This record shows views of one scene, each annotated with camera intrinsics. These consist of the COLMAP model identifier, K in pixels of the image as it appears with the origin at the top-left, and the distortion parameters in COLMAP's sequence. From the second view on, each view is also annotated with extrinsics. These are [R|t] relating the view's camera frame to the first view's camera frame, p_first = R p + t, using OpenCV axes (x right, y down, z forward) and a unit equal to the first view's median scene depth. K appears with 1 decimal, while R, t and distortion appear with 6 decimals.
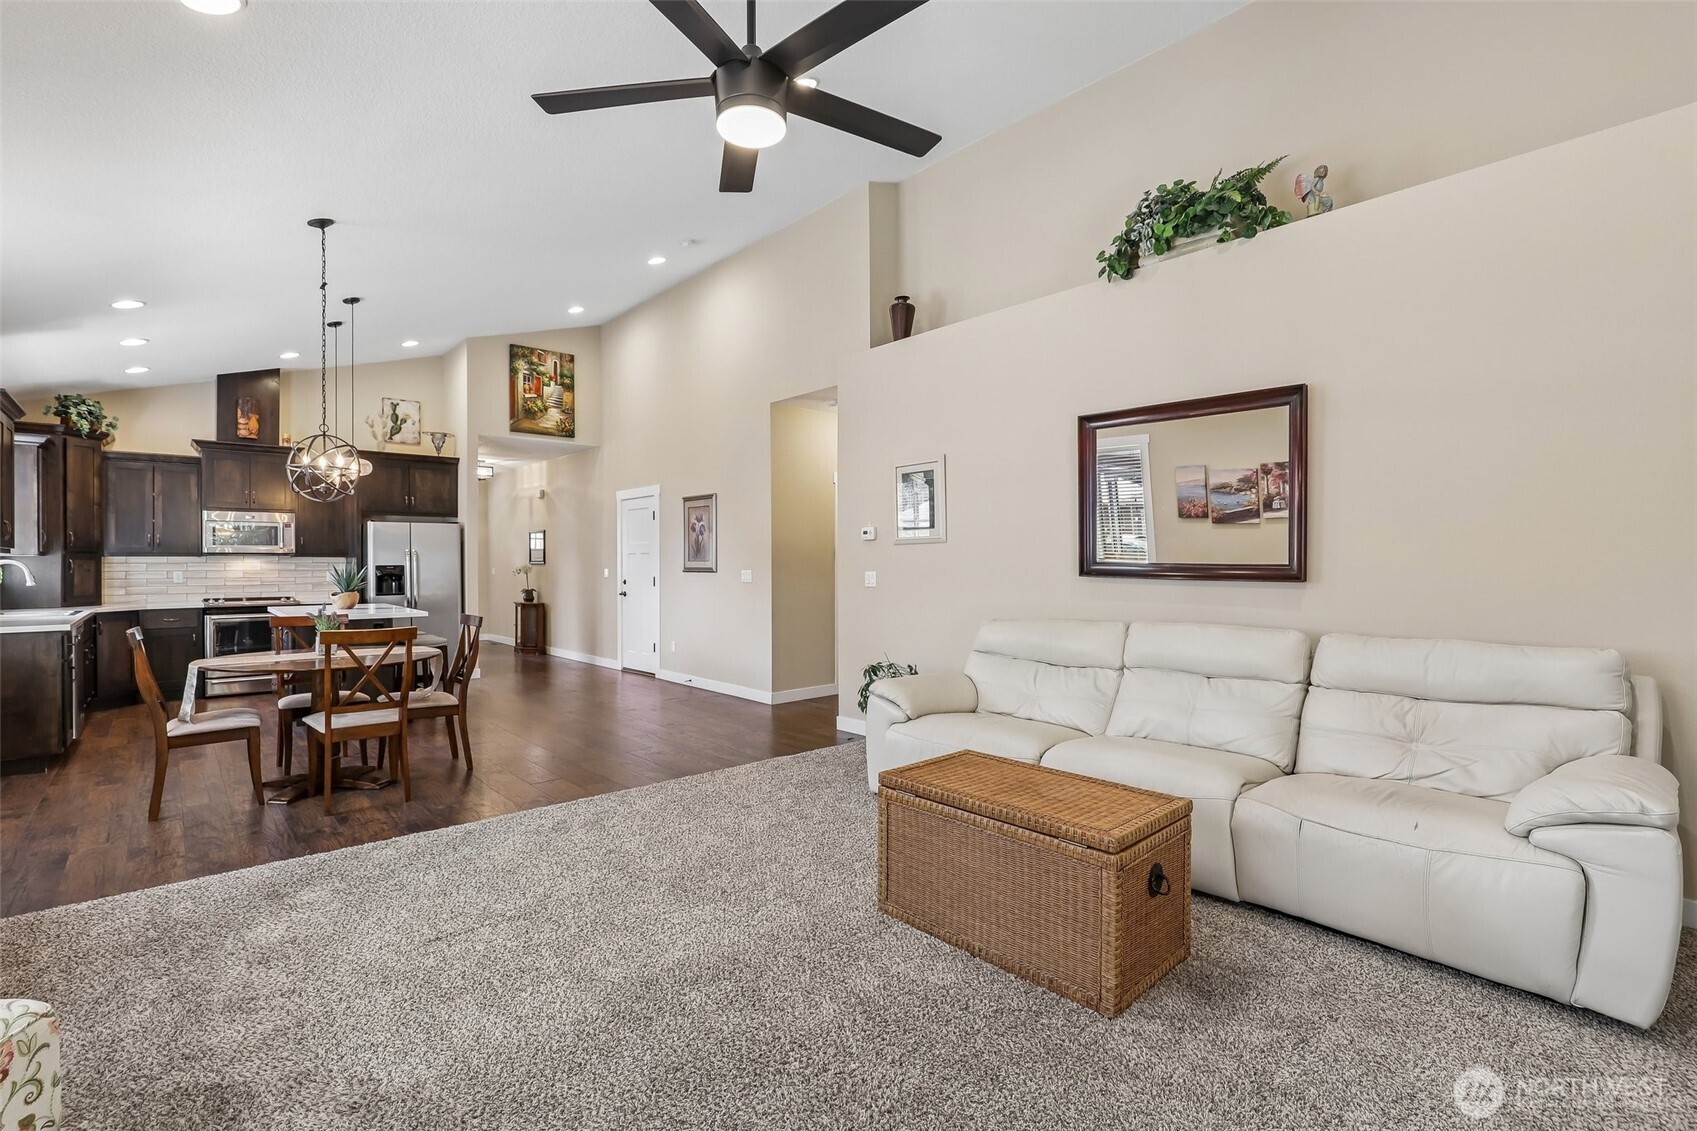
lens RADIAL K [[769.4, 0, 851.2], [0, 769.4, 566.9], [0, 0, 1]] dist [-0.018589, 0.005557]
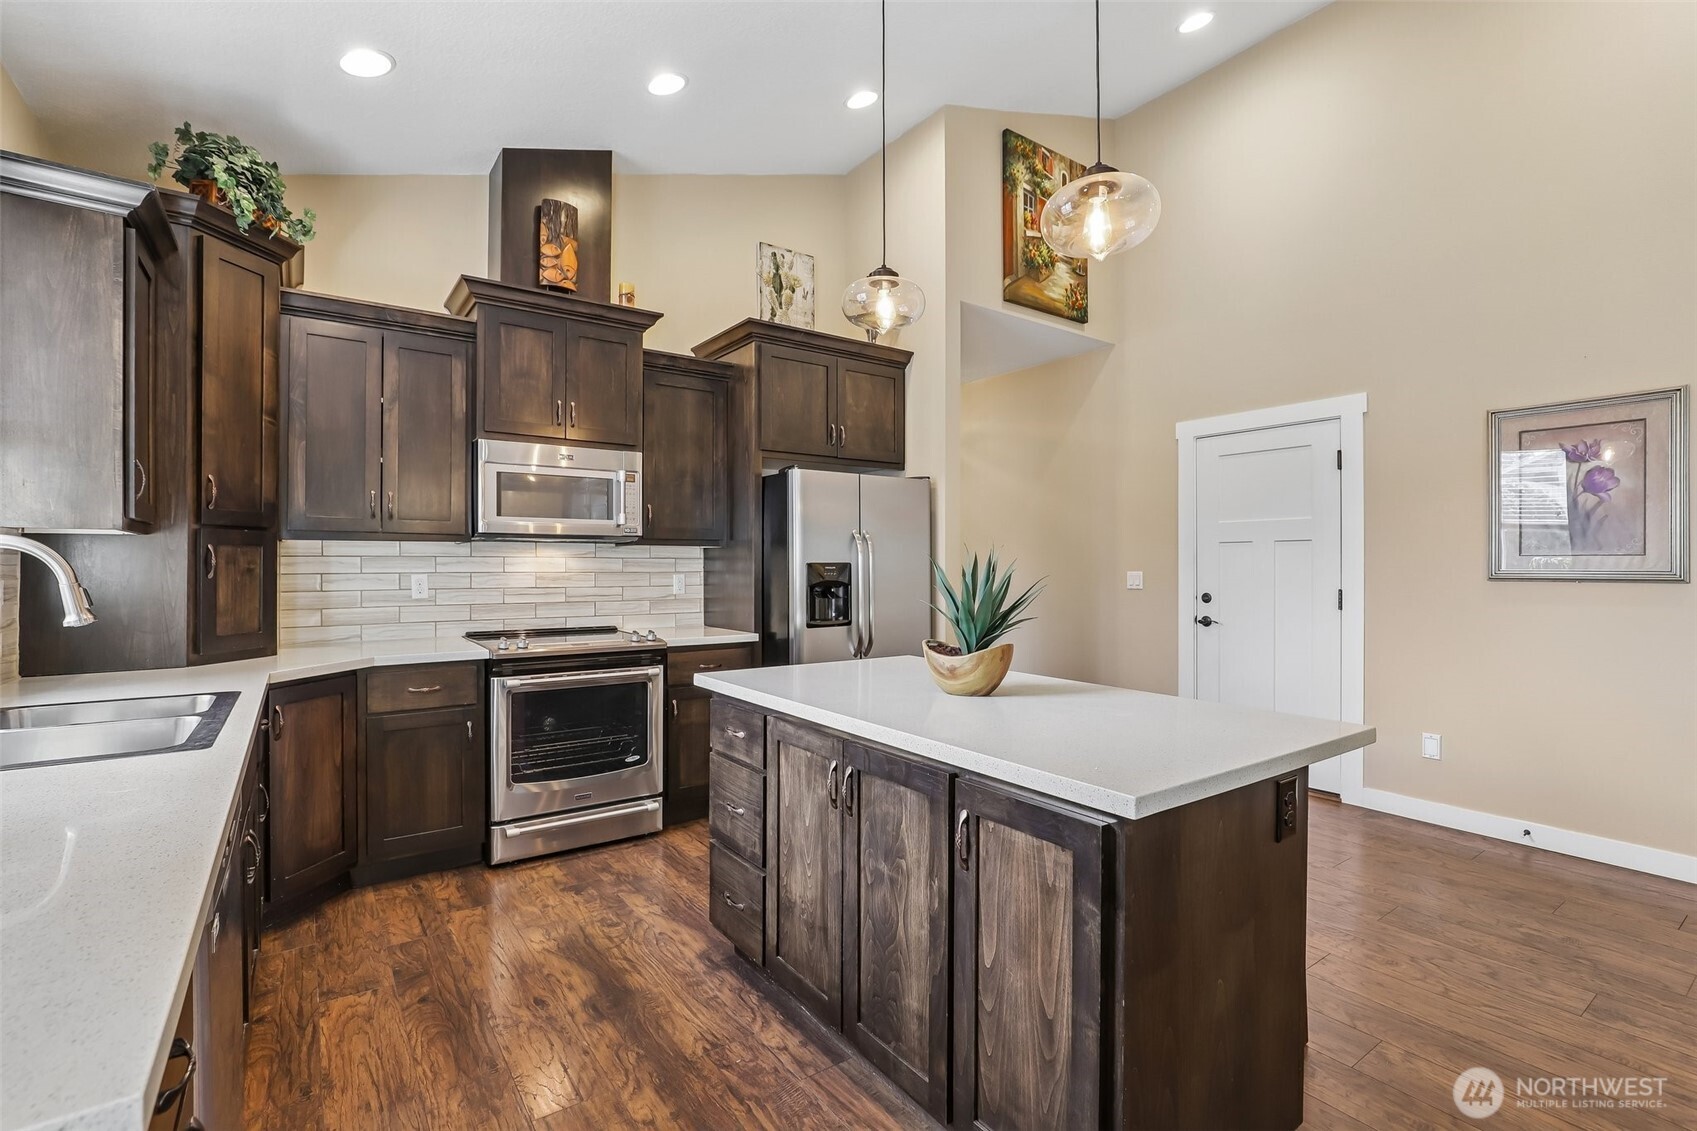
lens RADIAL K [[769.4, 0, 842.3], [0, 769.4, 566.7], [0, 0, 1]] dist [-0.018589, 0.005557]
pose [[0.993646, 0.004335, -0.112470, -0.566662], [-0.004649, 0.999986, -0.002536, 0.001288], [0.112458, 0.003042, 0.993652, 0.555458]]
